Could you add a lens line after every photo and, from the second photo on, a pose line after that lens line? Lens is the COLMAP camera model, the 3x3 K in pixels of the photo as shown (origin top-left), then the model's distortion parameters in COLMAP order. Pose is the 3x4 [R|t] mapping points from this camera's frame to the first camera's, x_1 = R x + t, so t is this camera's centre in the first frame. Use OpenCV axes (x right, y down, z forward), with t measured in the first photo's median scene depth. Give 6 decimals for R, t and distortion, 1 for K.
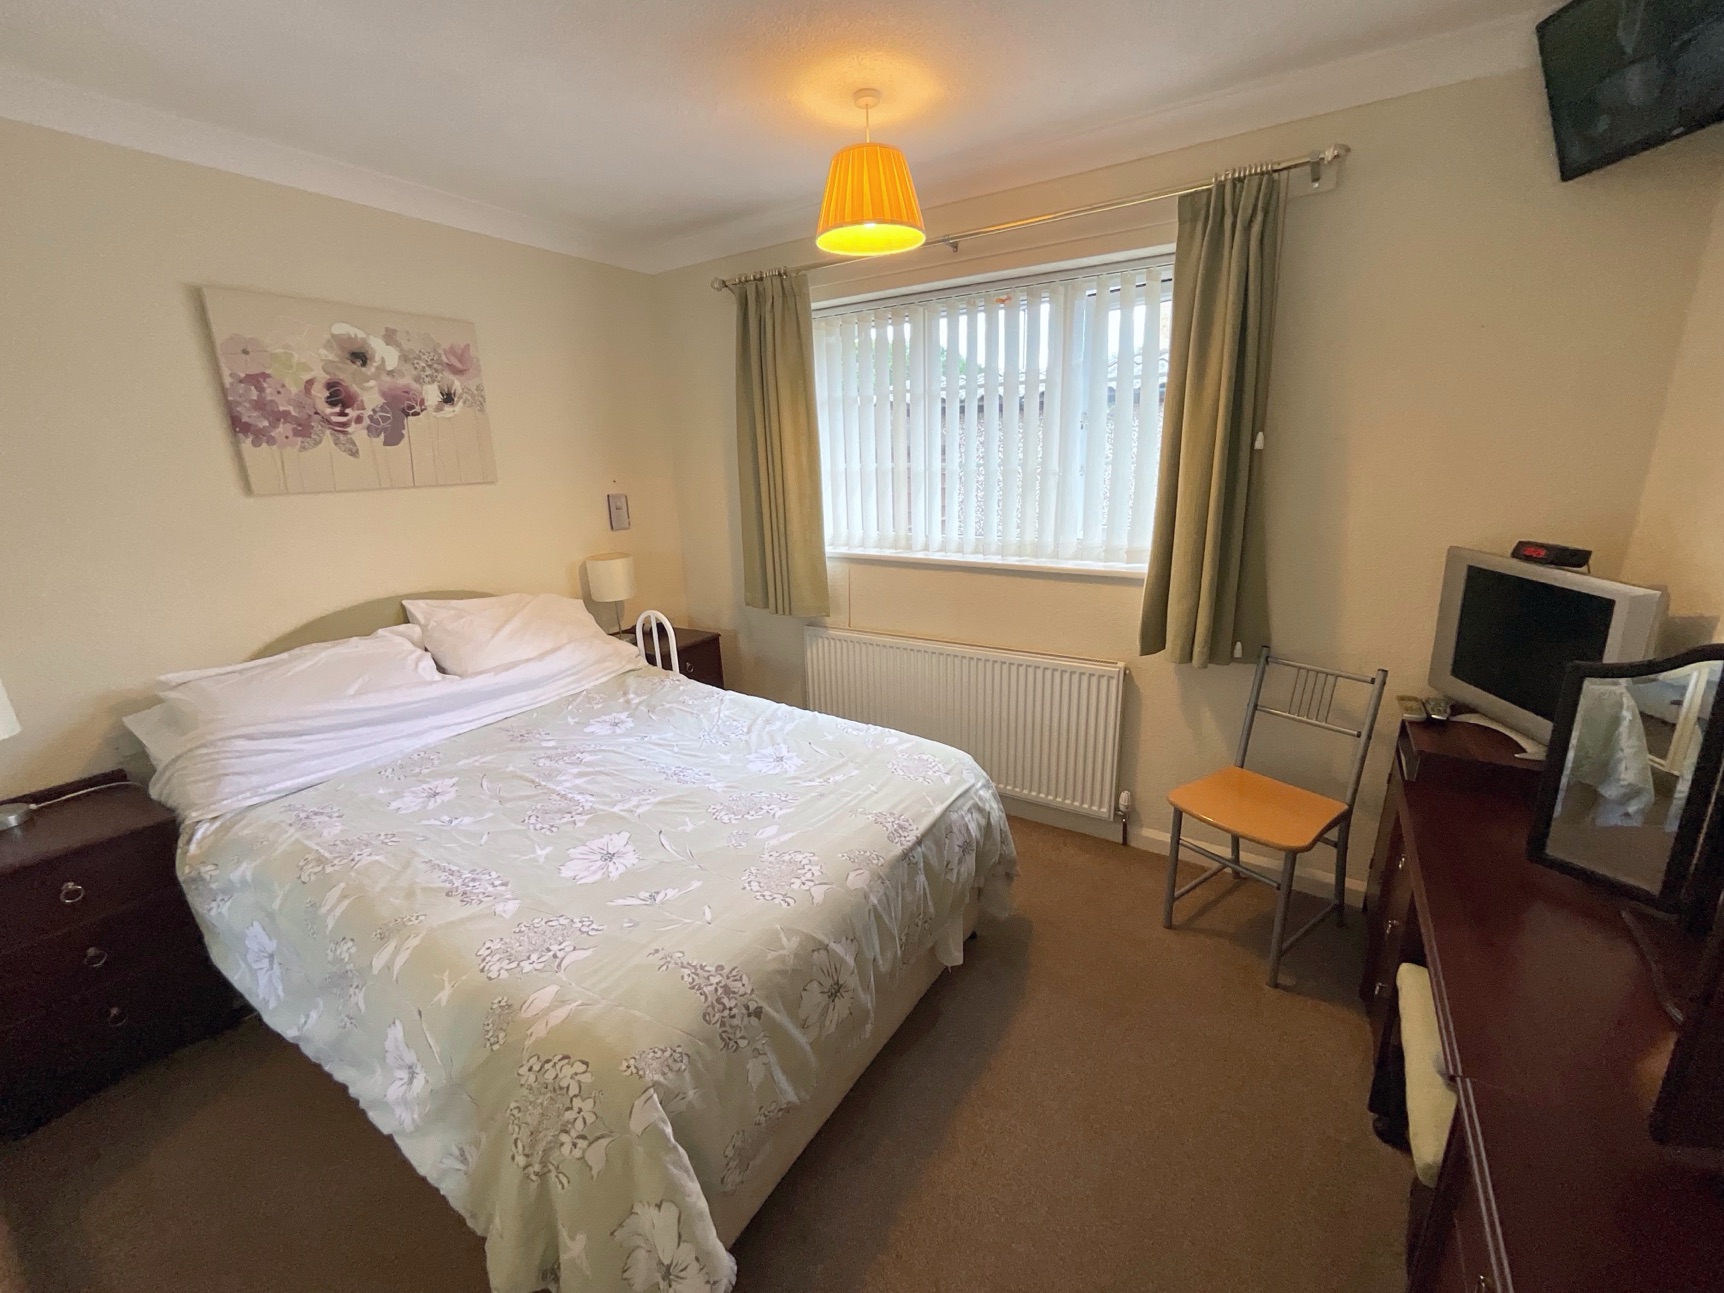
lens RADIAL K [[701.4, 0, 858.5], [0, 701.4, 648.0], [0, 0, 1]] dist [-0.003379, 0.001556]
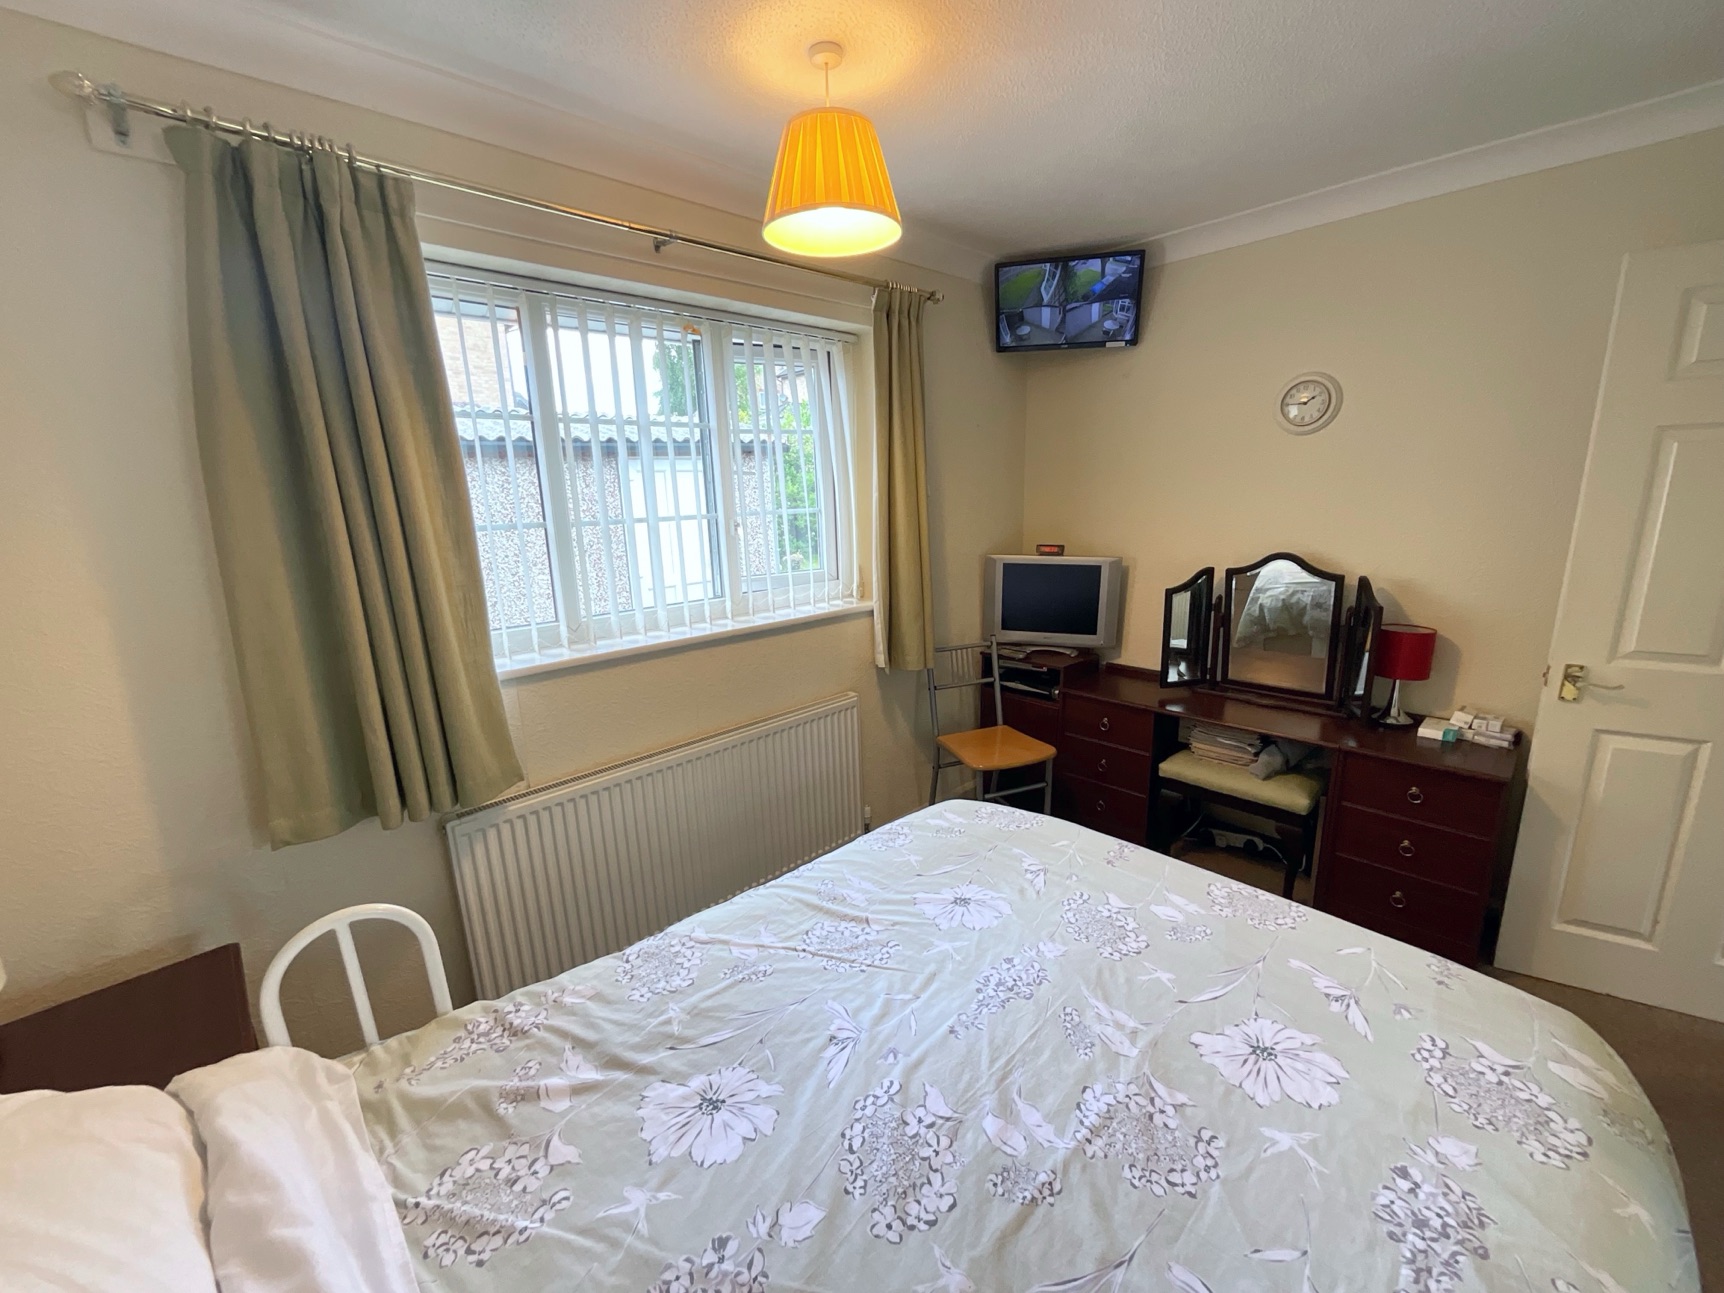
lens RADIAL K [[701.4, 0, 857.3], [0, 701.4, 651.2], [0, 0, 1]] dist [-0.003379, 0.001556]
pose [[0.224242, -0.201321, 0.953512, -0.702357], [0.286796, 0.948733, 0.132865, -0.196532], [-0.931377, 0.243670, 0.270484, 0.743599]]
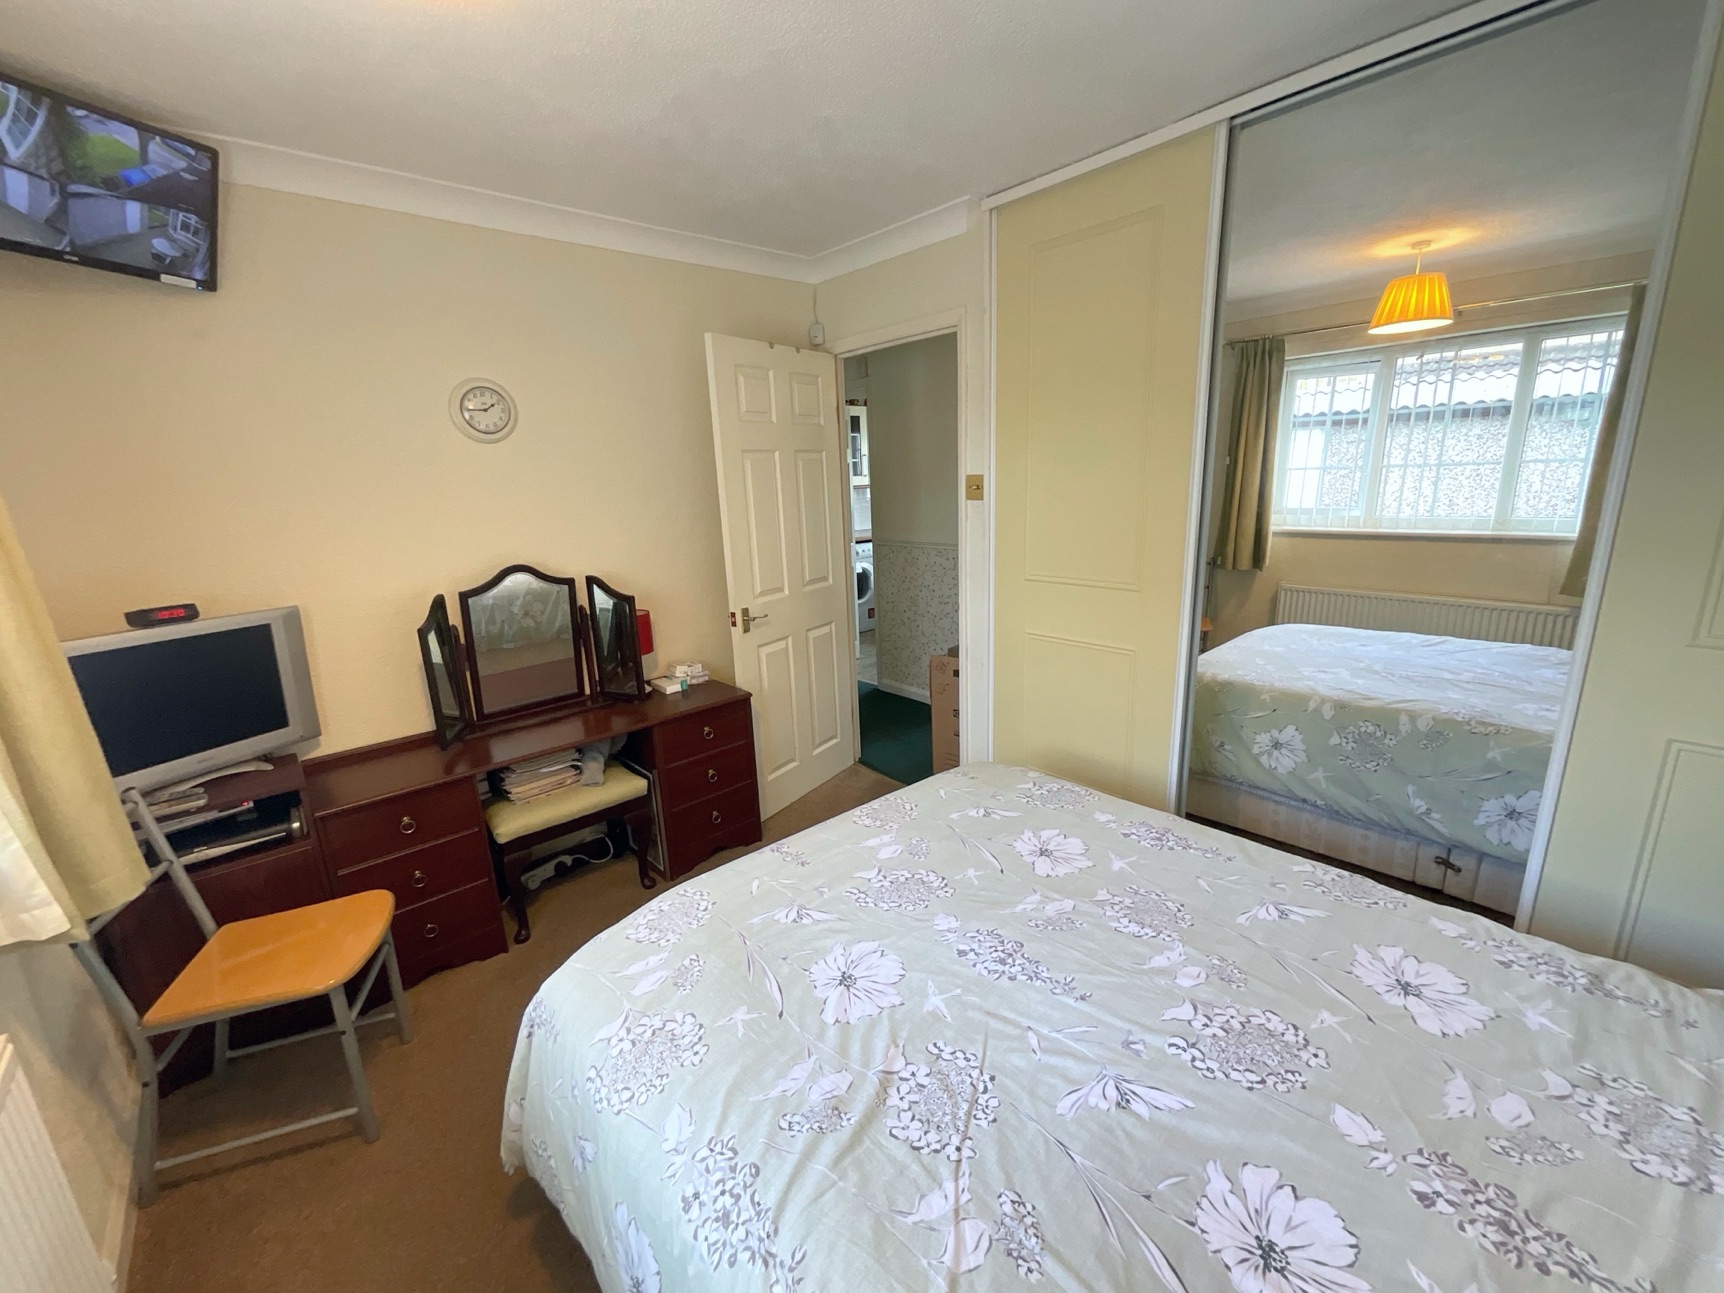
lens RADIAL K [[701.4, 0, 865.7], [0, 701.4, 646.5], [0, 0, 1]] dist [-0.003379, 0.001556]
pose [[-0.964050, 0.004047, 0.265691, -0.257348], [0.135418, 0.867781, 0.478141, -0.332210], [-0.228627, 0.496930, -0.837132, 1.204827]]
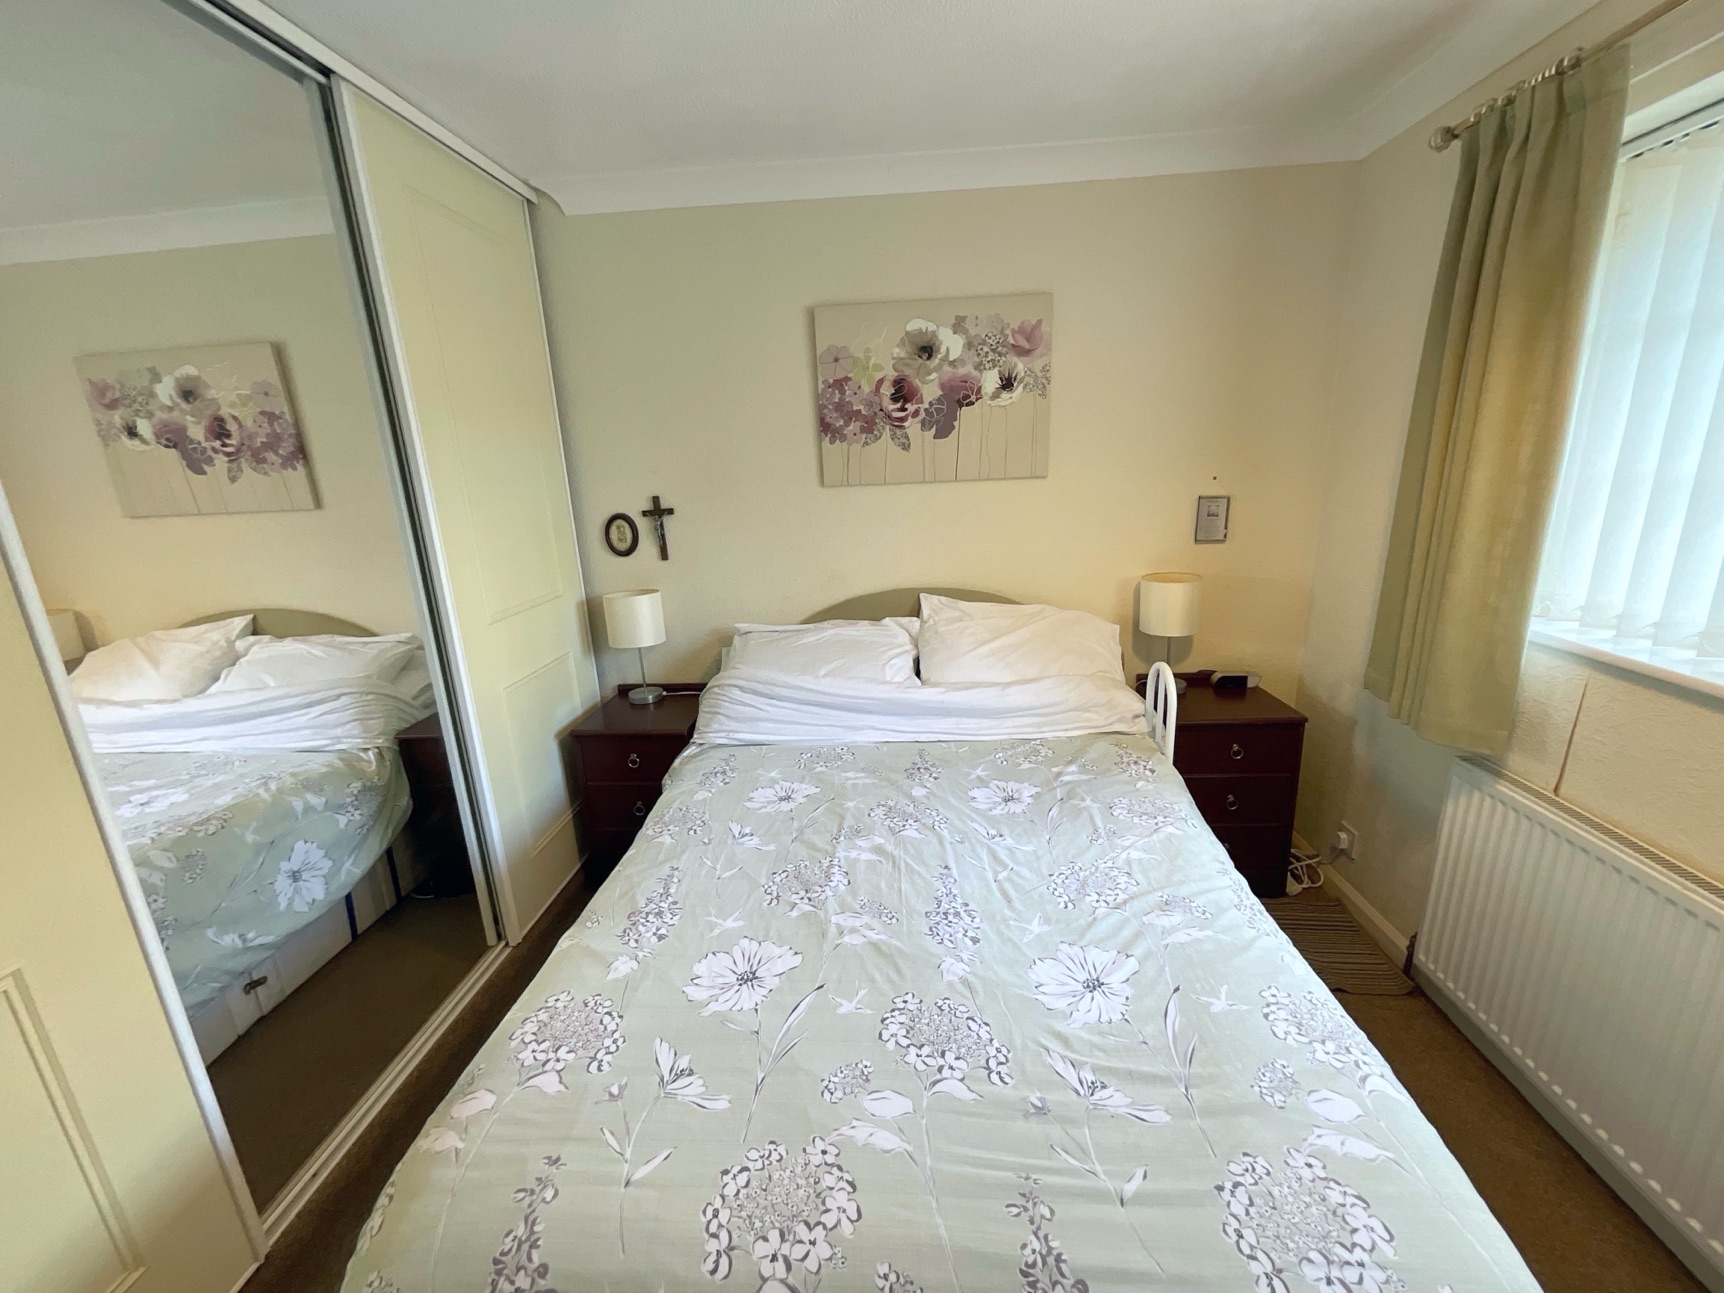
lens RADIAL K [[701.4, 0, 859.3], [0, 701.4, 645.0], [0, 0, 1]] dist [-0.003379, 0.001556]
pose [[0.485361, 0.234409, -0.842305, 0.190103], [-0.208307, 0.966650, 0.148981, -0.140350], [0.849136, 0.103149, 0.518004, 0.450915]]
